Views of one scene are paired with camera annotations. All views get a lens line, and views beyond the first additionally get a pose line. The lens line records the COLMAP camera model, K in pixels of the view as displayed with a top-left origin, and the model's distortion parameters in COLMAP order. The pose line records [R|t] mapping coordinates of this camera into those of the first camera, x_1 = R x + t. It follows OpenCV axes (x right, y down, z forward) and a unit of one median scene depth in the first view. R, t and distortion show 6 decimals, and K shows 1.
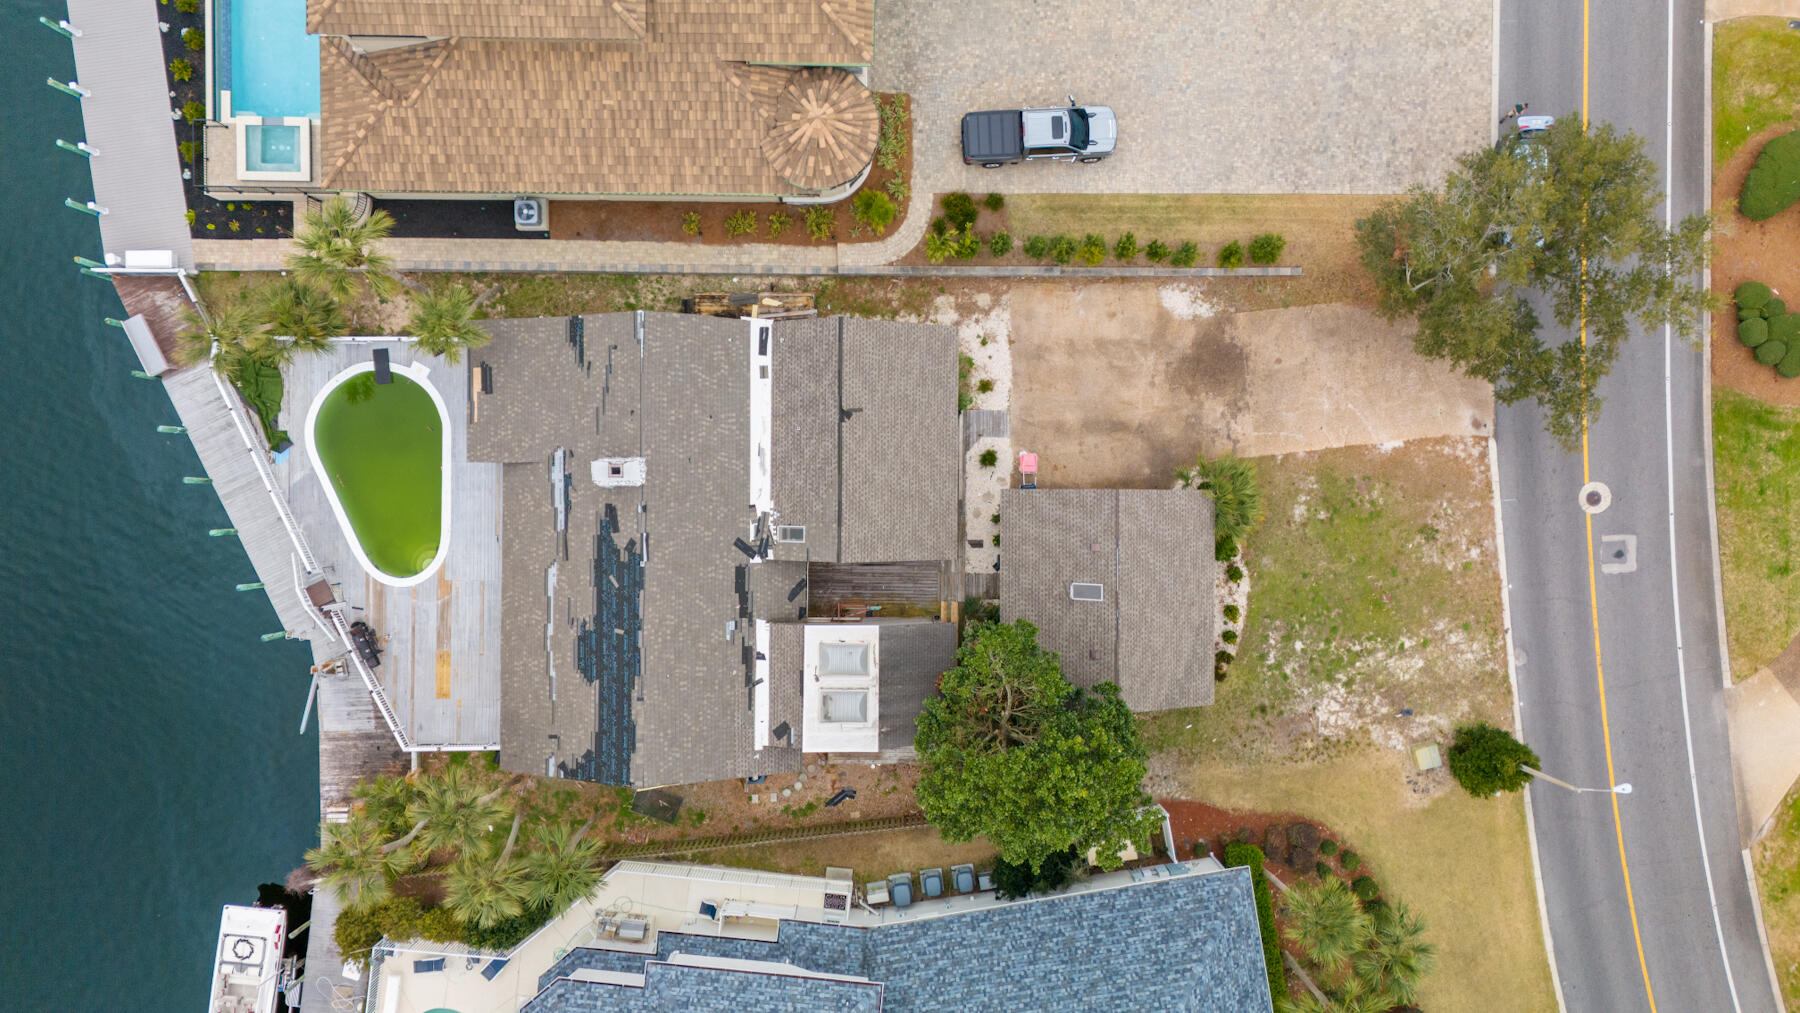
lens RADIAL K [[1304.1, 0, 892.6], [0, 1304.1, 515.1], [0, 0, 1]] dist [0.055352, -0.055282]
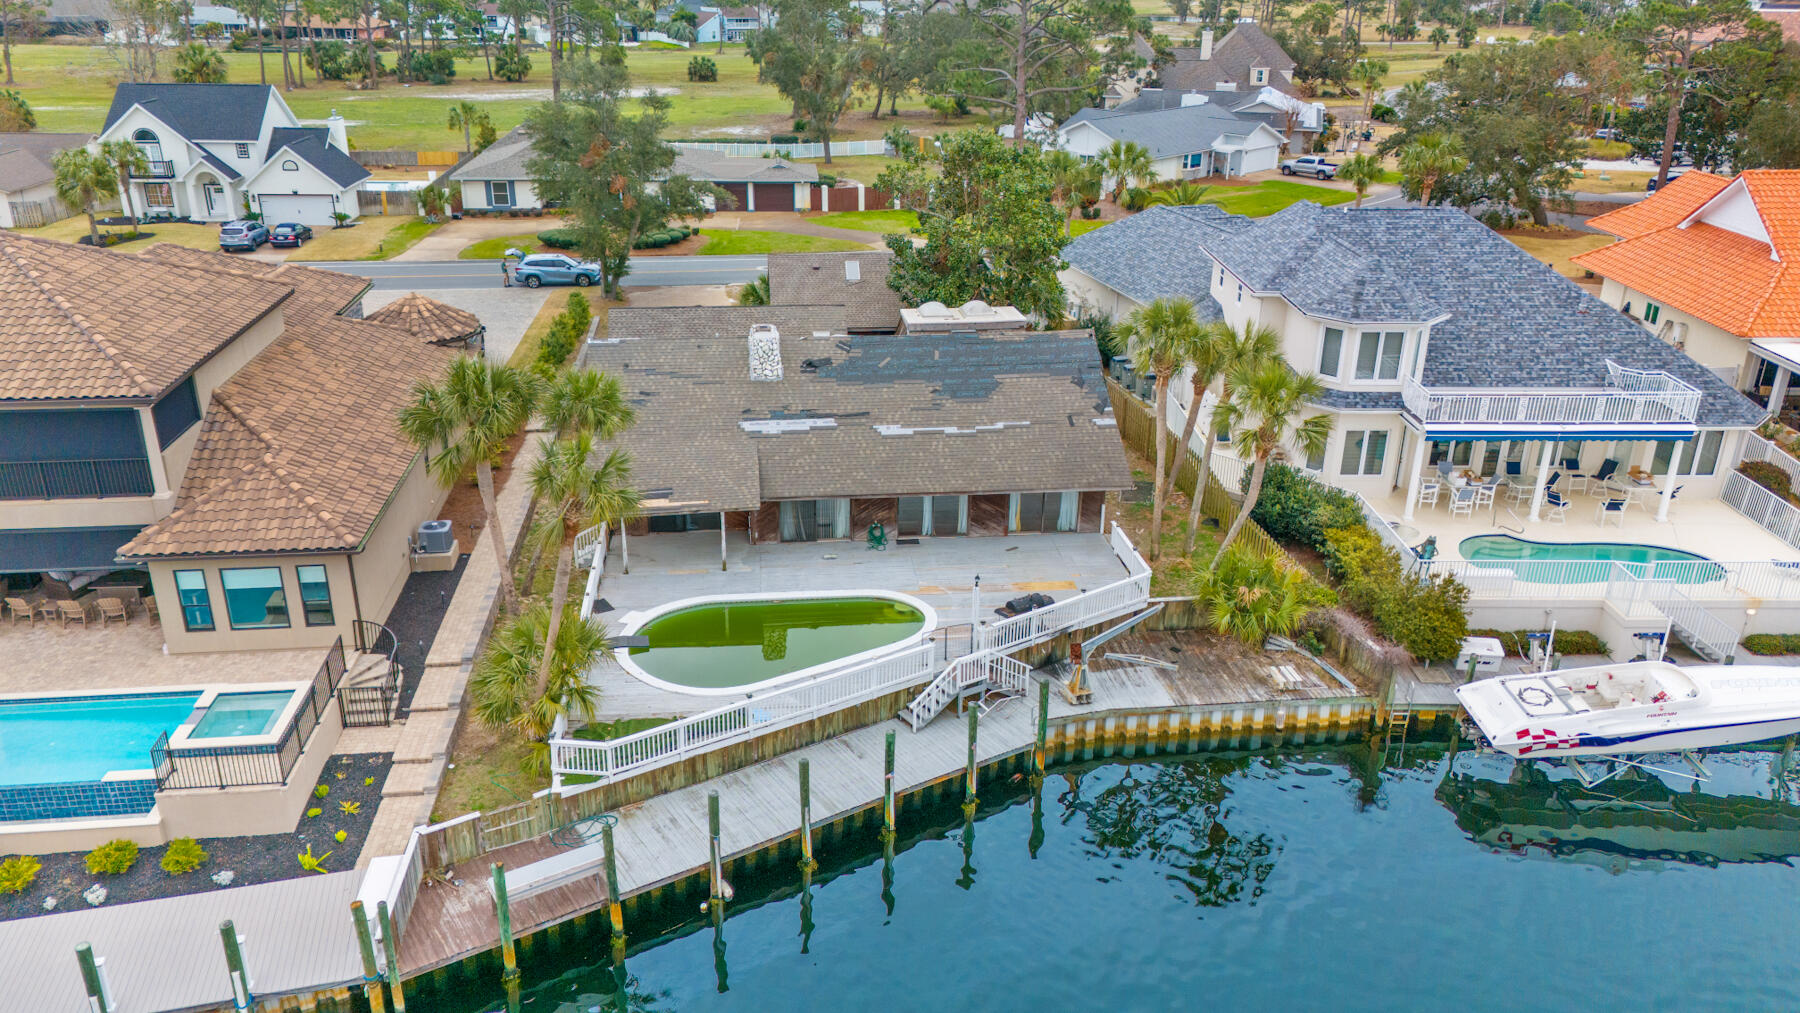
lens RADIAL K [[1304.1, 0, 902.3], [0, 1304.1, 513.7], [0, 0, 1]] dist [0.055352, -0.055282]
pose [[-0.128027, -0.405921, 0.904896, -1.061835], [0.991741, -0.045353, 0.119969, -0.050885], [-0.007659, 0.912782, 0.408375, 0.699305]]
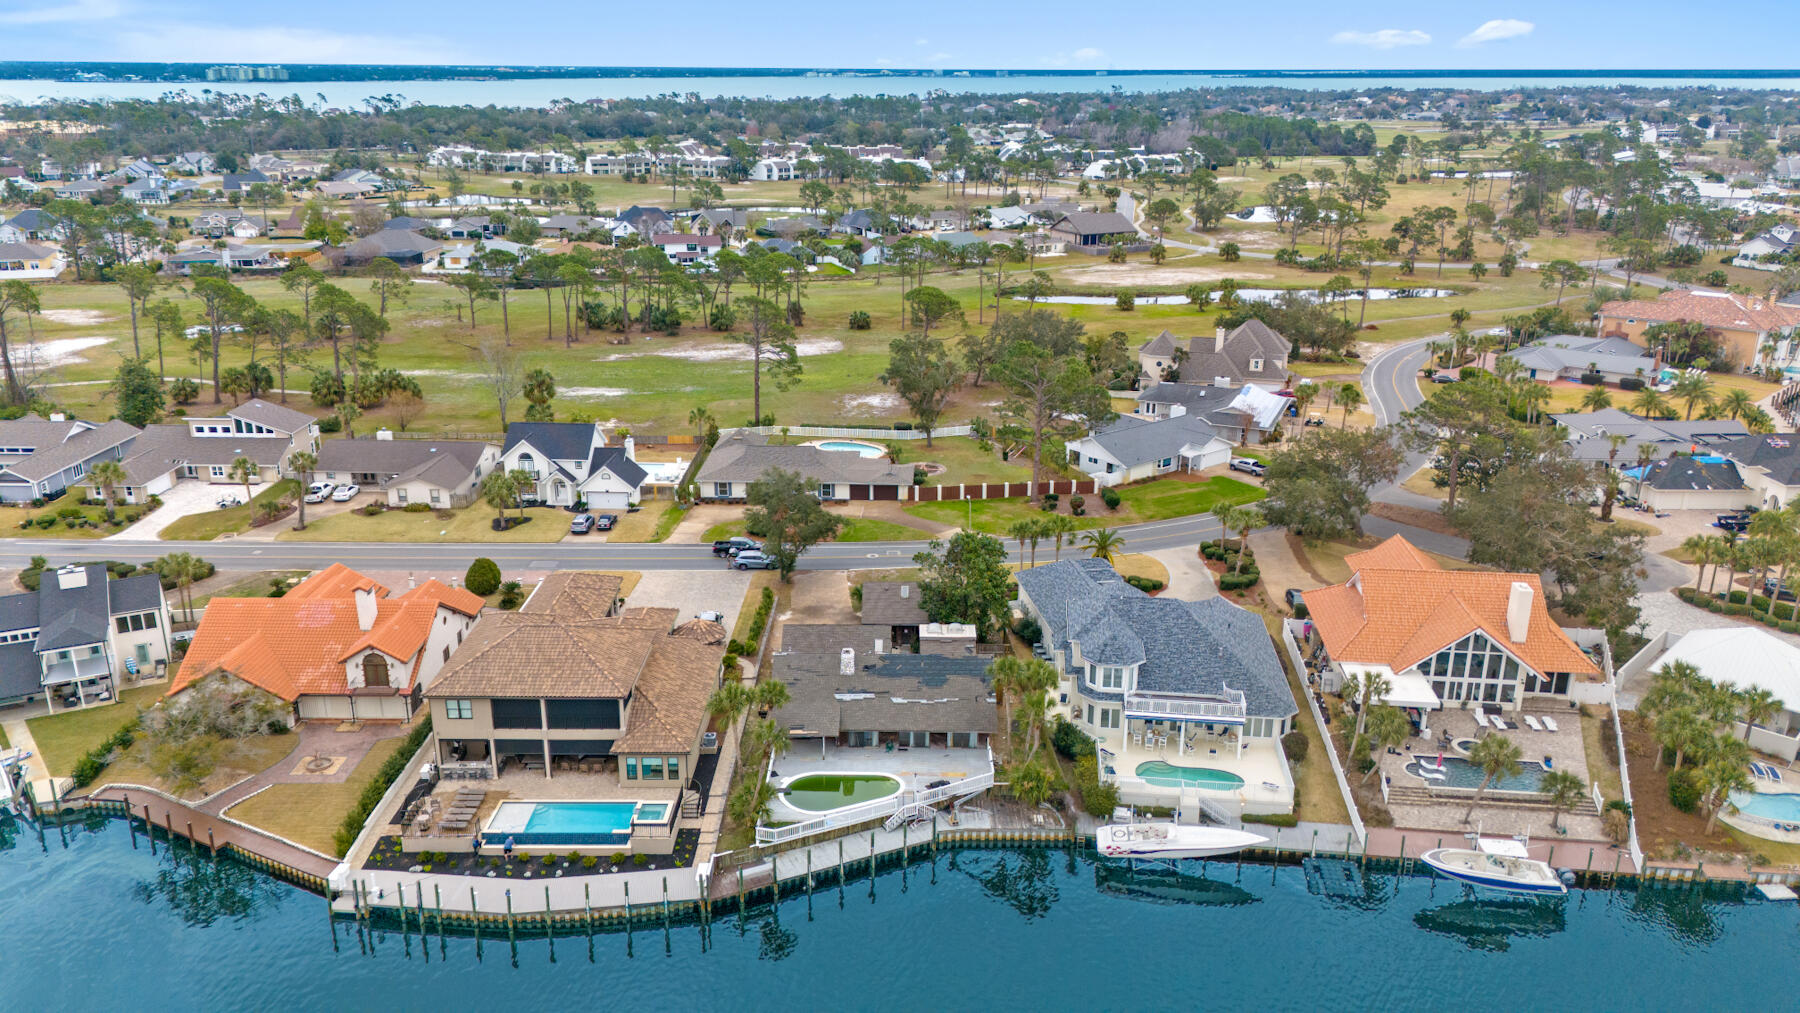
lens RADIAL K [[1304.1, 0, 895.0], [0, 1304.1, 504.5], [0, 0, 1]] dist [0.055352, -0.055282]
pose [[0.004275, -0.334557, 0.942366, -2.051128], [0.999947, -0.007370, -0.007153, 0.058679], [0.009339, 0.942347, 0.334508, 0.044768]]
